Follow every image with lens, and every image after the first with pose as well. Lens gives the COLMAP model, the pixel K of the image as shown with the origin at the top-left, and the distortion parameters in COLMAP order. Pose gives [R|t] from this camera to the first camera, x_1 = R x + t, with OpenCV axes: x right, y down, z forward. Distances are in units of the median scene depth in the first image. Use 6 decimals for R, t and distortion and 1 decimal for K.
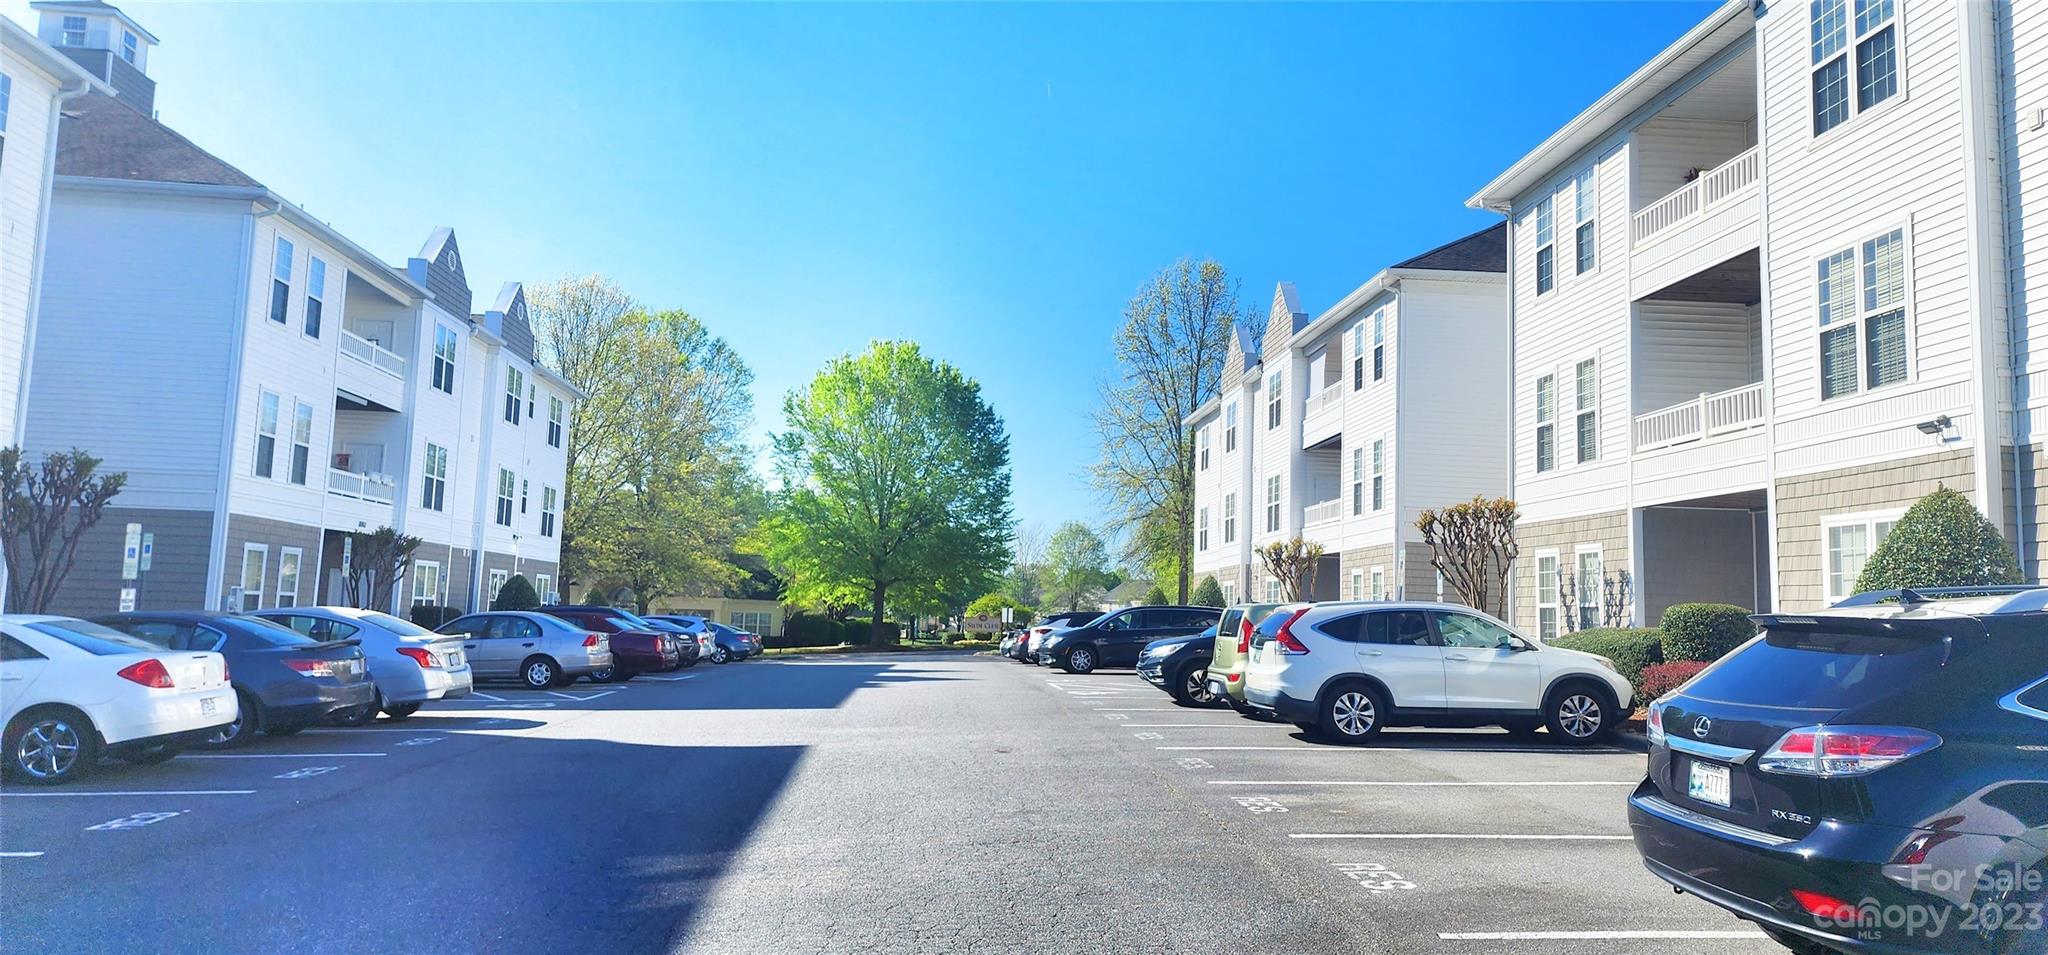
lens RADIAL K [[1318.0, 0, 1025.0], [0, 1318.0, 478.5], [0, 0, 1]] dist [-0.001300, -0.000252]
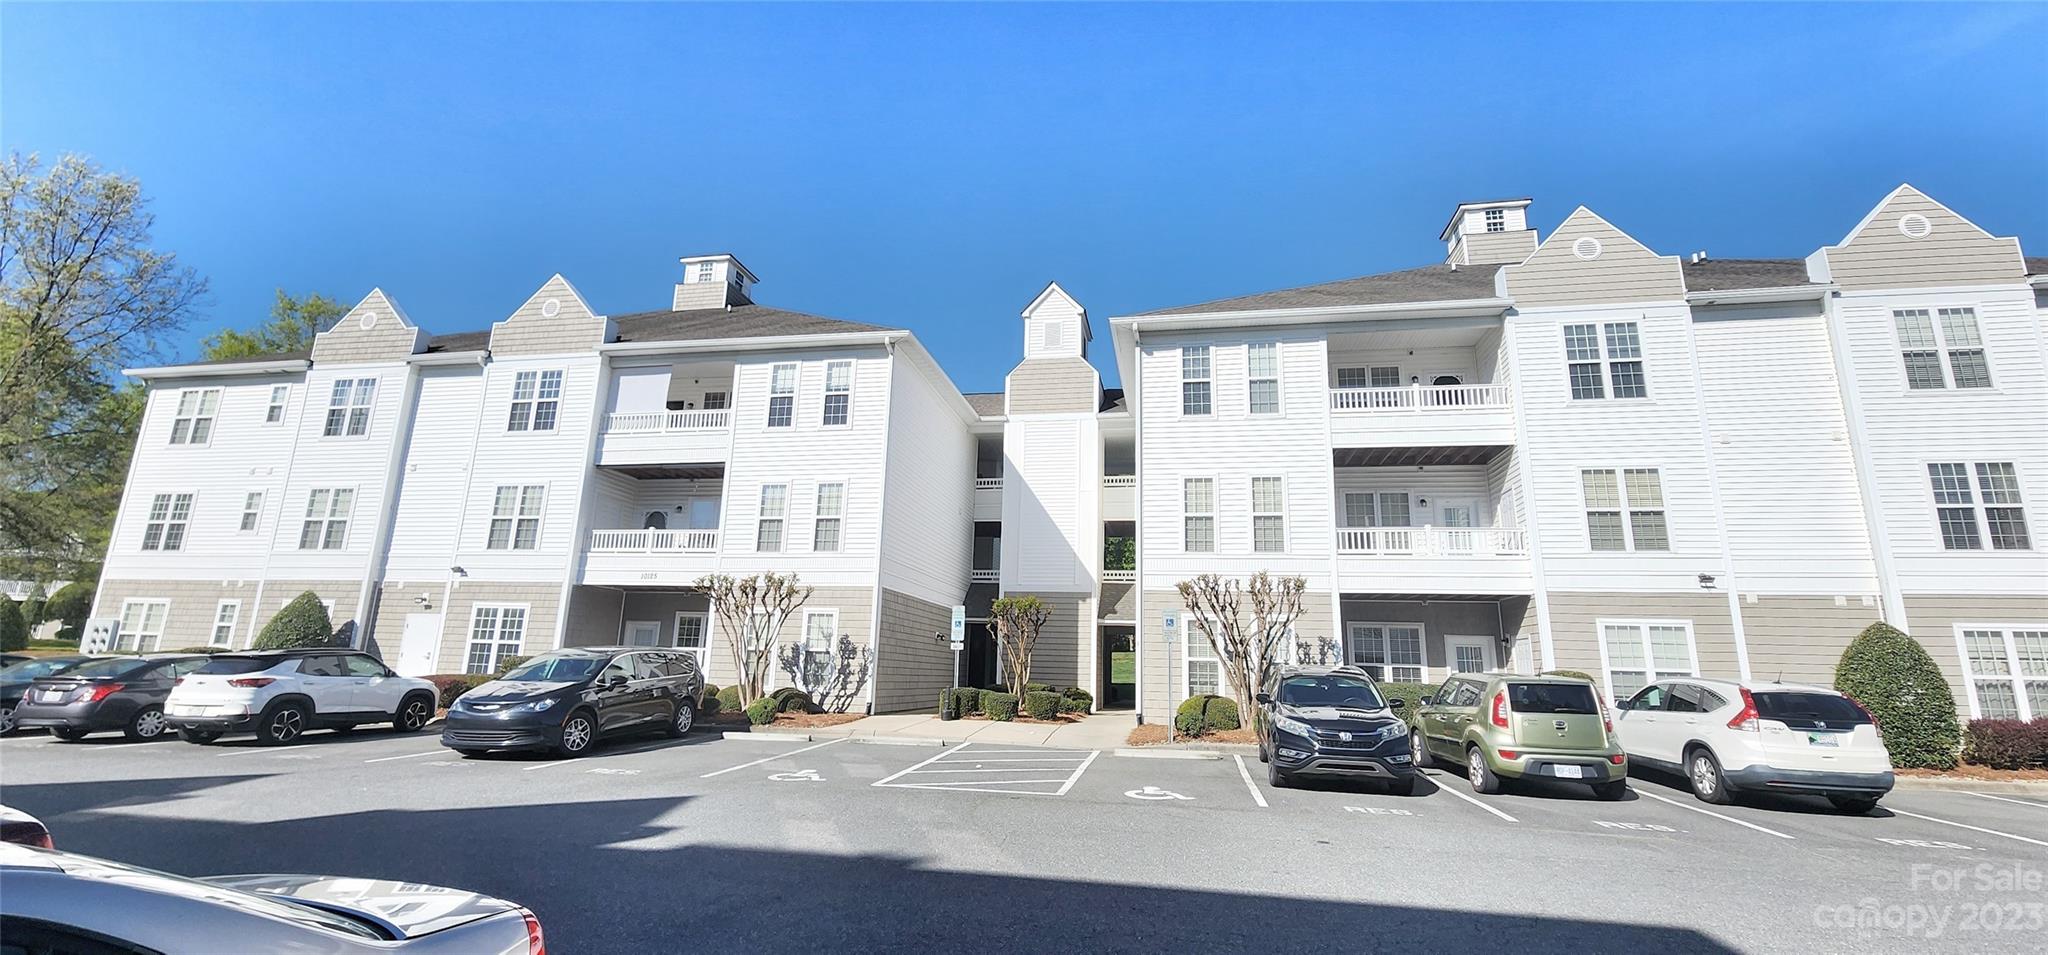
lens RADIAL K [[829.8, 0, 1023.0], [0, 829.8, 475.4], [0, 0, 1]] dist [-0.000361, -0.000051]
pose [[0.260080, 0.196899, 0.945298, -0.463986], [-0.120371, 0.977963, -0.170585, 0.087688], [-0.958055, -0.069421, 0.278050, 1.045851]]
